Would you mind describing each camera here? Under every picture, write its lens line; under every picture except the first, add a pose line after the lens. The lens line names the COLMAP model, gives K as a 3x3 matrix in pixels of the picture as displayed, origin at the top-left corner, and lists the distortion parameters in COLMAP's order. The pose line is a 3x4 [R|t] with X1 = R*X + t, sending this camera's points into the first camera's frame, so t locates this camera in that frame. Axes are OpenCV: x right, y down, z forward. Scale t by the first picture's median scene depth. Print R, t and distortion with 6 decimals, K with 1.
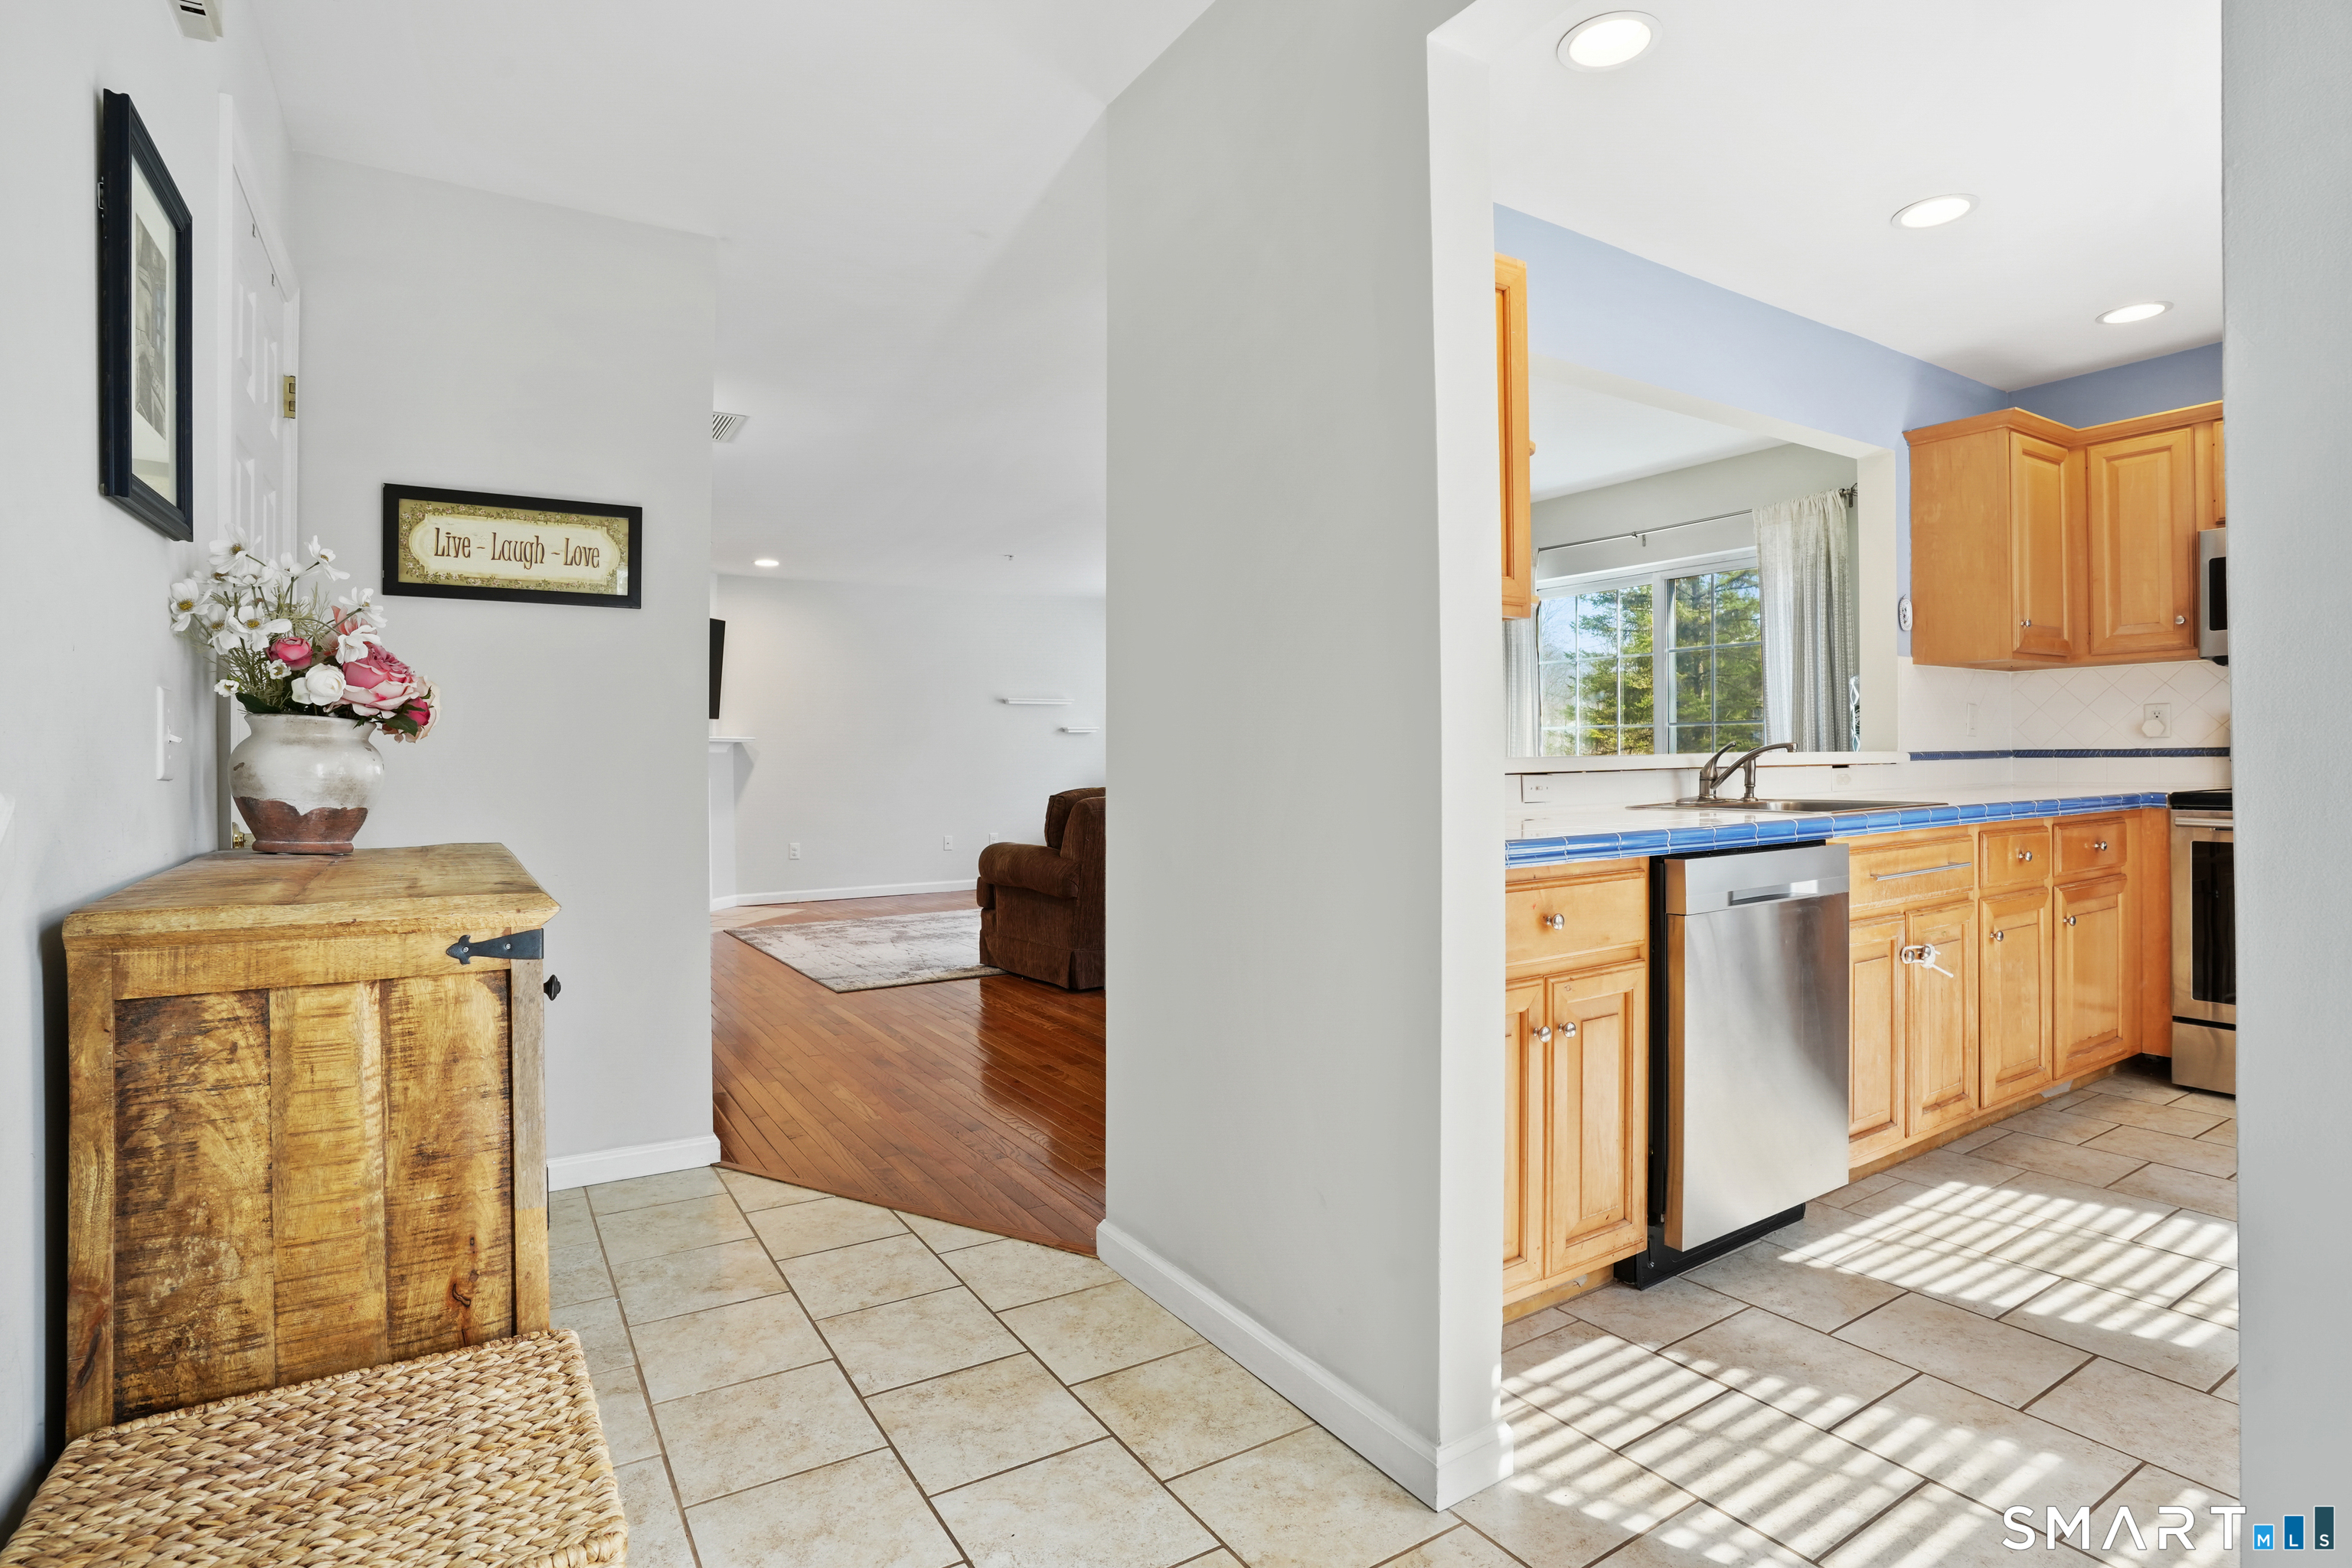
lens RADIAL K [[1170.3, 0, 1176.0], [0, 1170.3, 784.0], [0, 0, 1]] dist [-0.075284, 0.035472]
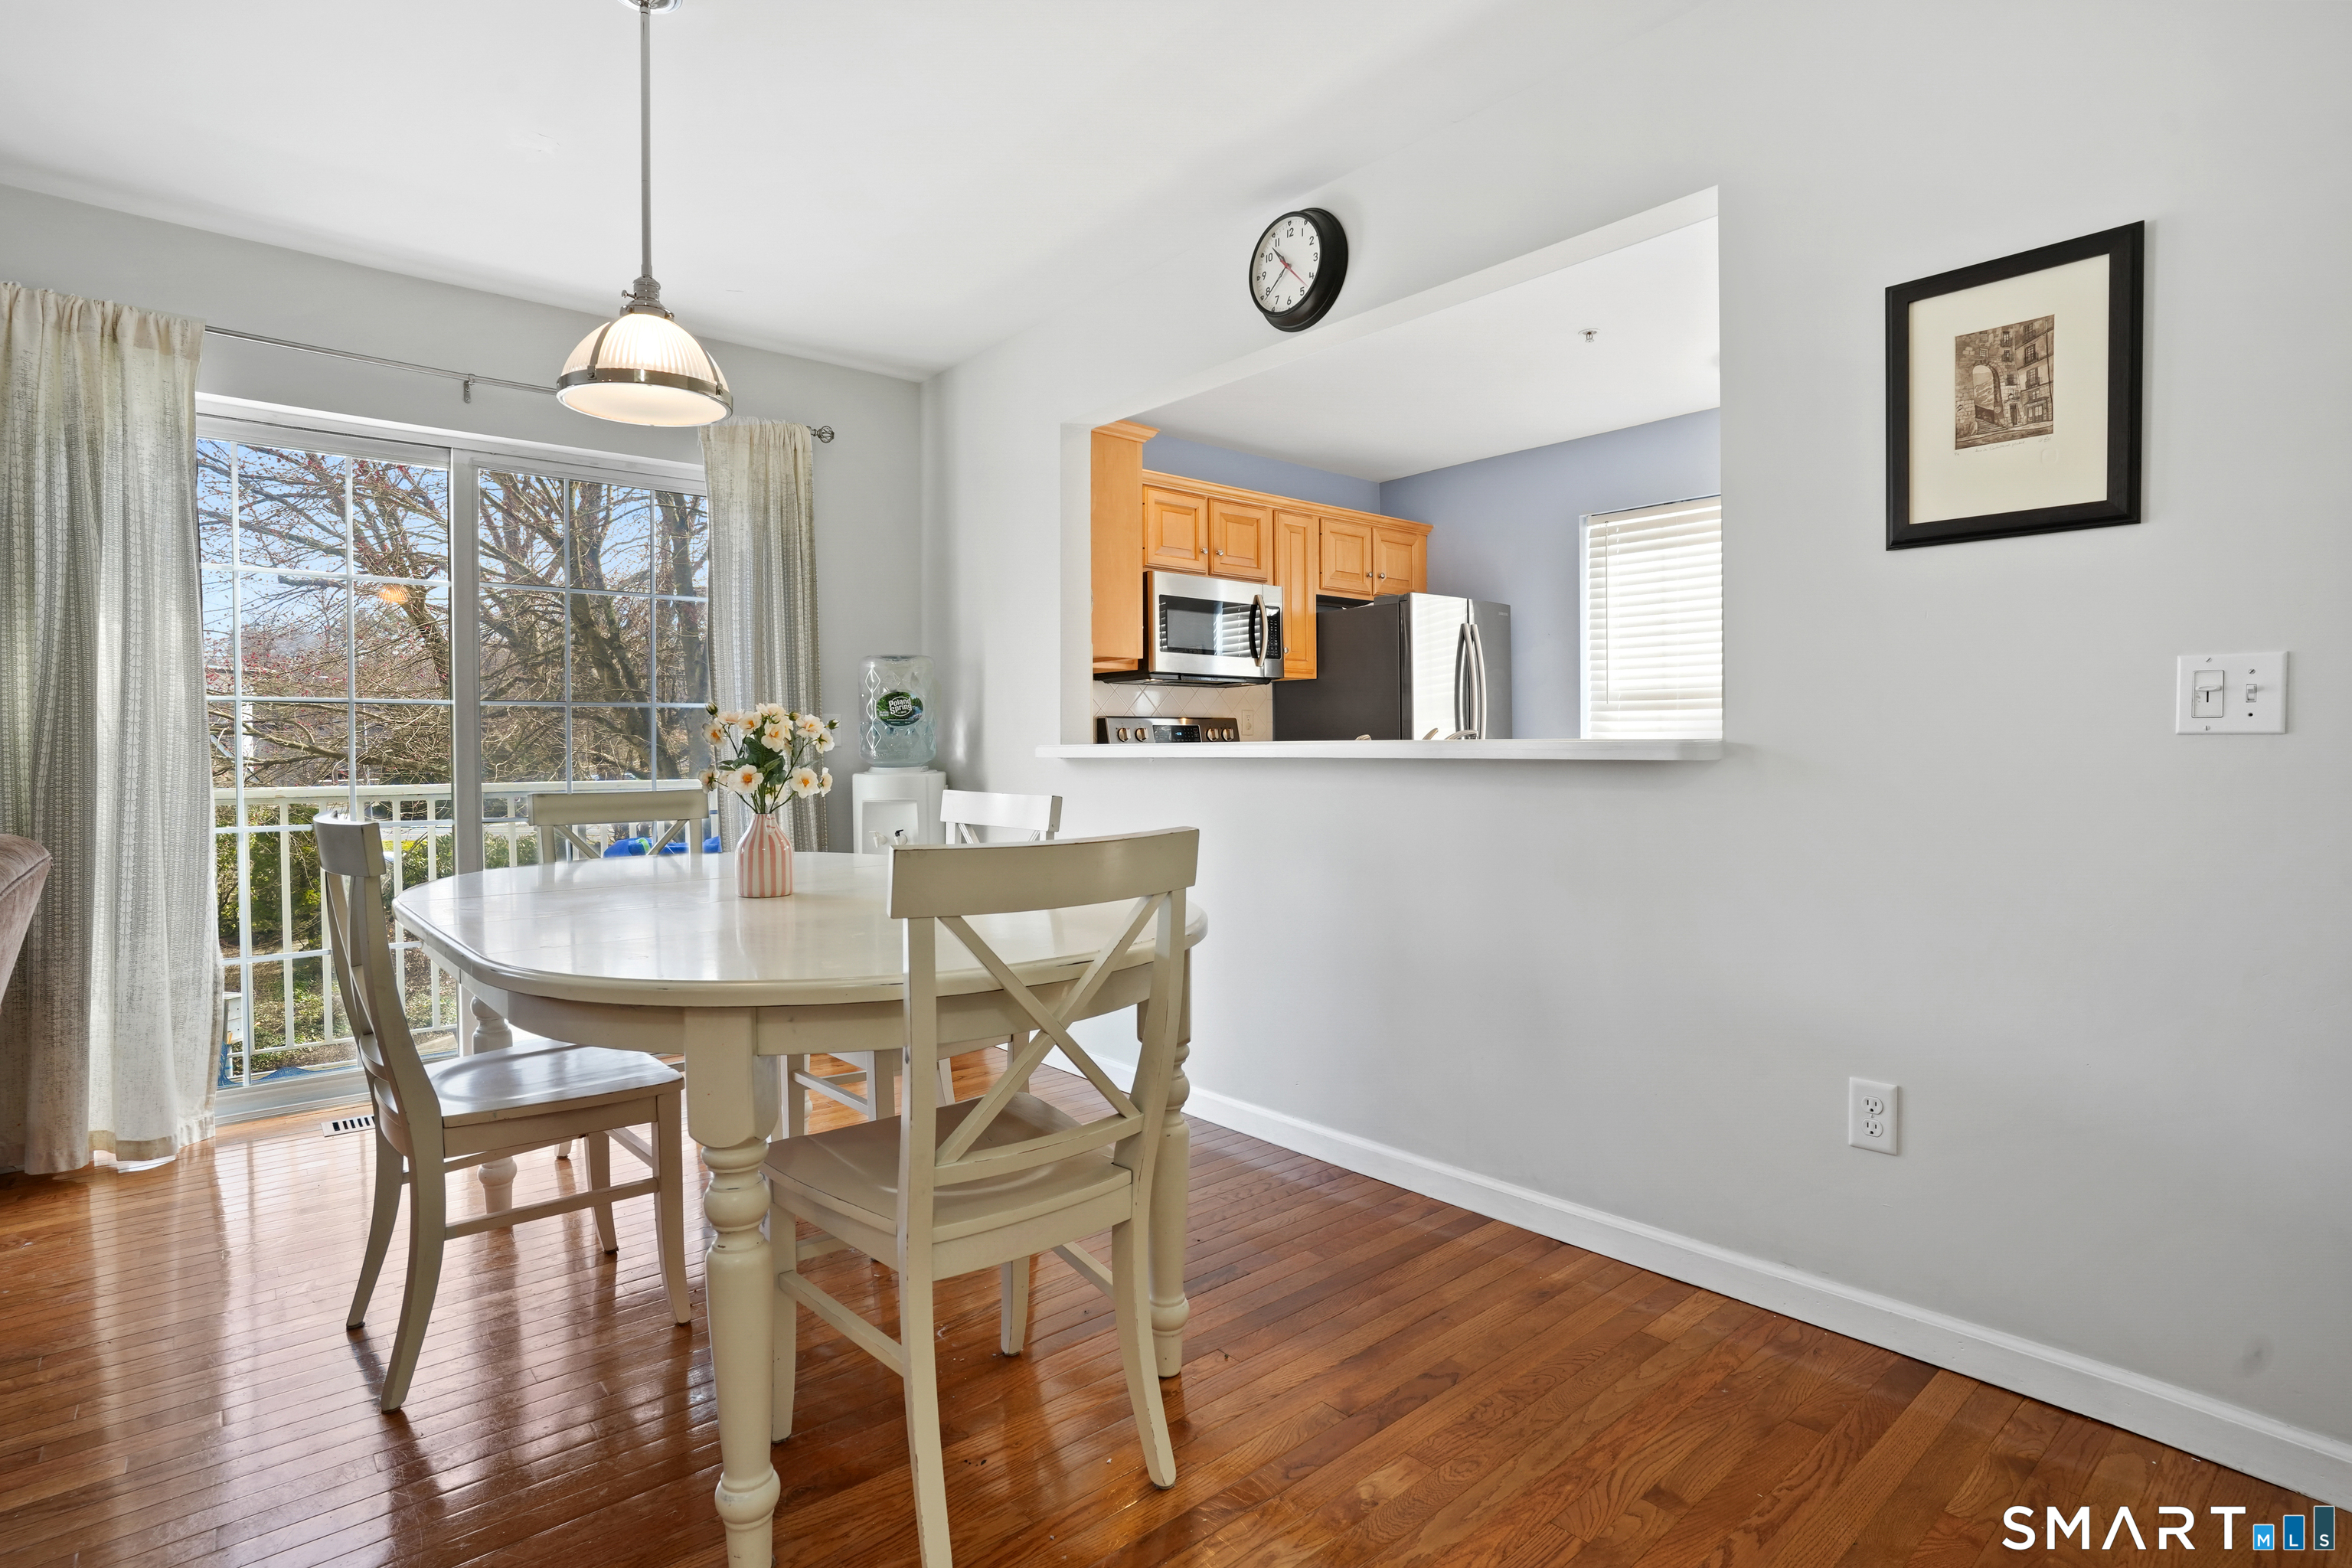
lens RADIAL K [[1176.3, 0, 1180.0], [0, 1176.3, 757.1], [0, 0, 1]] dist [-0.094544, 0.050361]
pose [[-0.154278, 0.005580, 0.988012, -0.350063], [0.031320, 0.999509, -0.000754, -0.015944], [-0.987531, 0.030829, -0.154377, 1.096154]]
